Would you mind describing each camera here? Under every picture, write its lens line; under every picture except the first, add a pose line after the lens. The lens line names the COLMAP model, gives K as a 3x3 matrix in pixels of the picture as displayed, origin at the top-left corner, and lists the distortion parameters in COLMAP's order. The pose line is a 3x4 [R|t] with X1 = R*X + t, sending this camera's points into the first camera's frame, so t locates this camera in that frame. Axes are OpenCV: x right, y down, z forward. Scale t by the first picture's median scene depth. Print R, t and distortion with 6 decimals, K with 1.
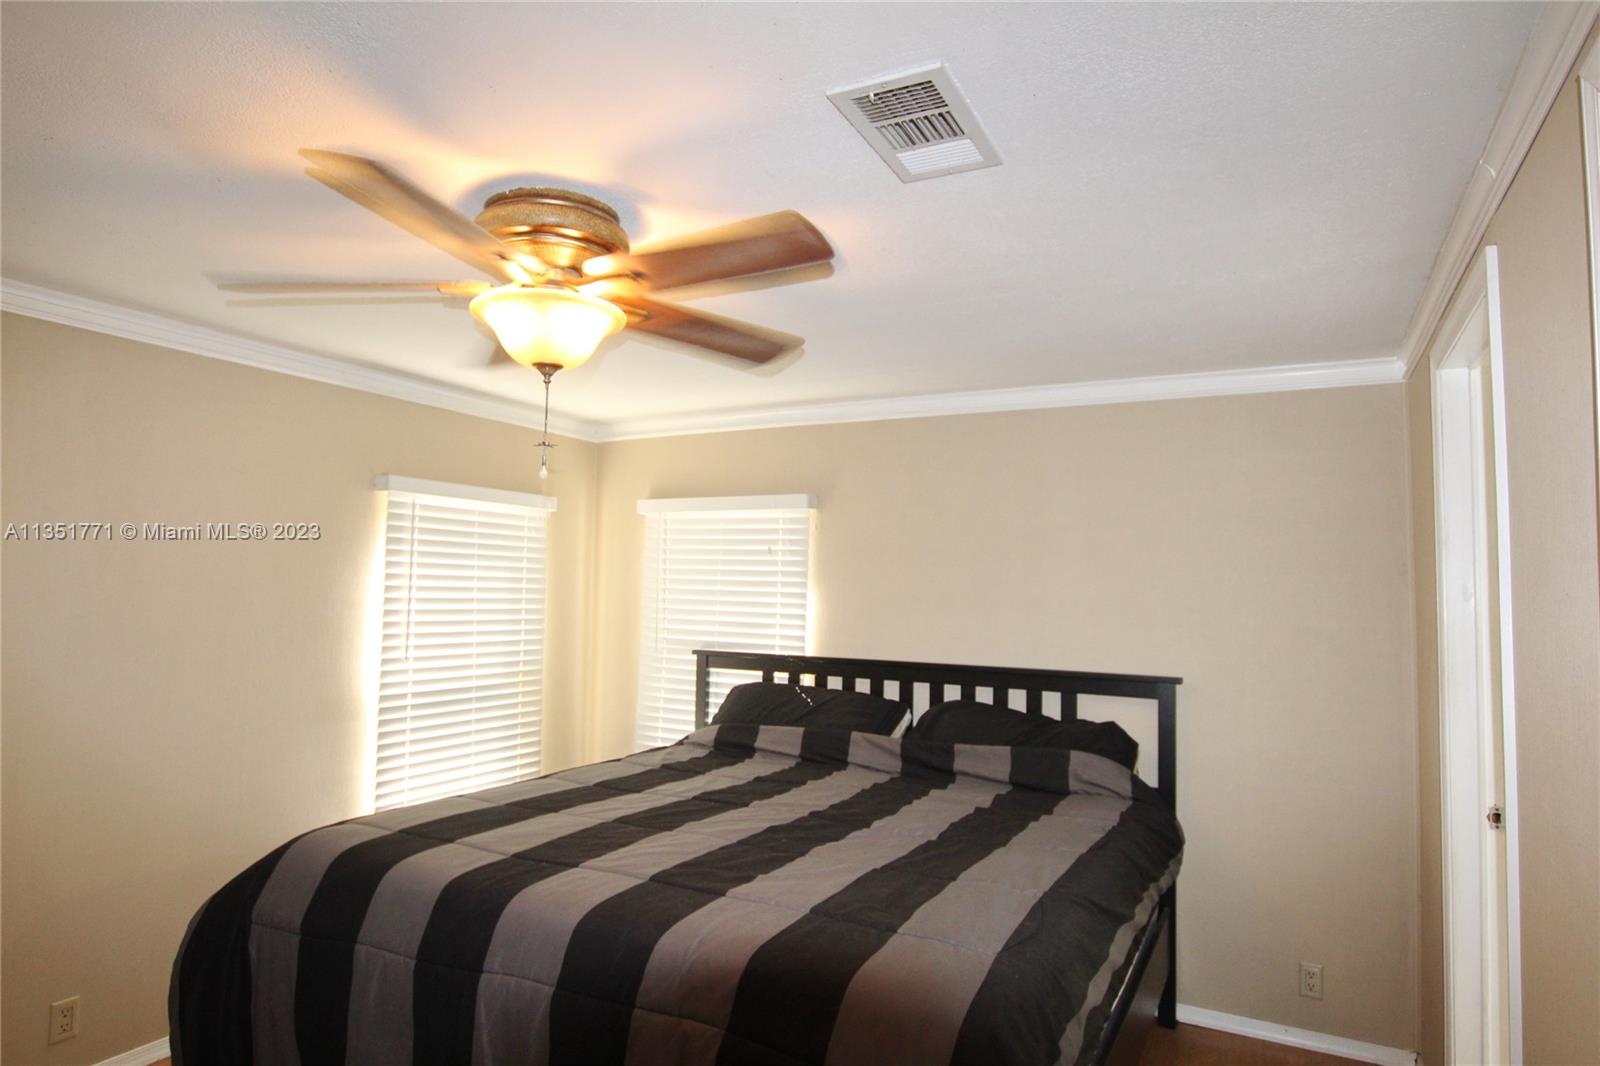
lens RADIAL K [[931.5, 0, 792.9], [0, 931.5, 535.7], [0, 0, 1]] dist [-0.027527, 0.012256]
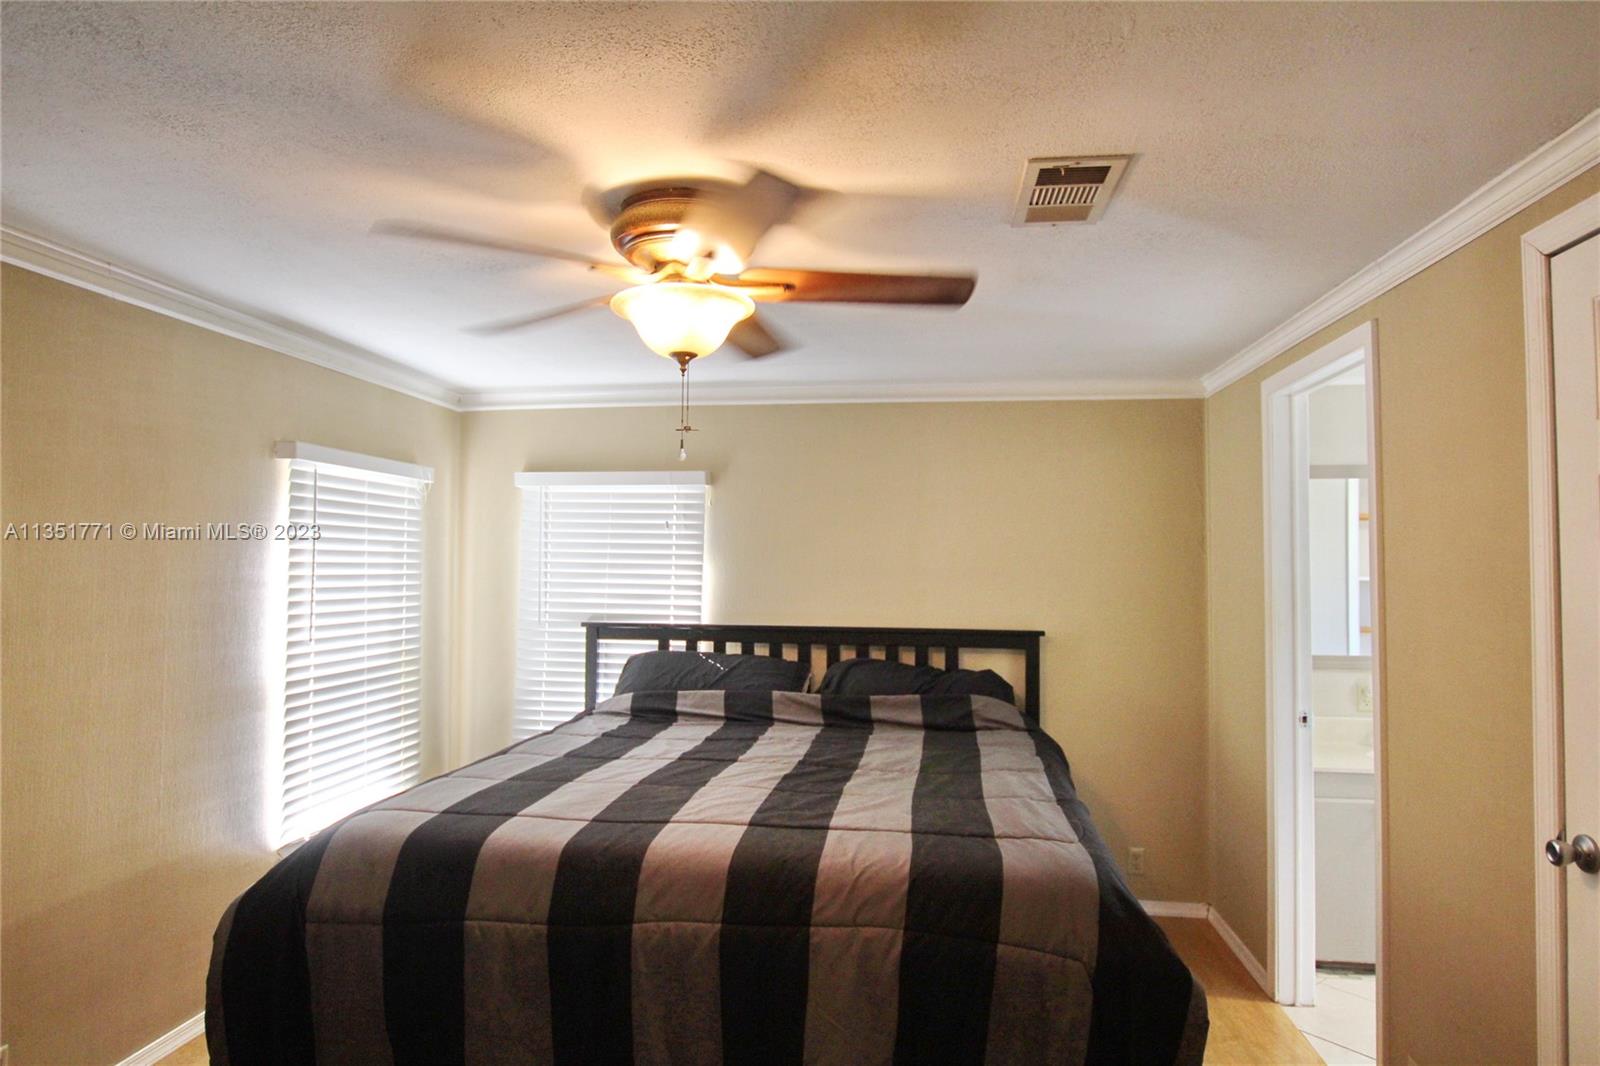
lens RADIAL K [[931.5, 0, 792.9], [0, 931.5, 535.7], [0, 0, 1]] dist [-0.027527, 0.012256]
pose [[0.939715, -0.001196, 0.341957, -0.251424], [-0.009503, 0.999516, 0.029613, -0.003743], [-0.341827, -0.031078, 0.939249, -0.025116]]
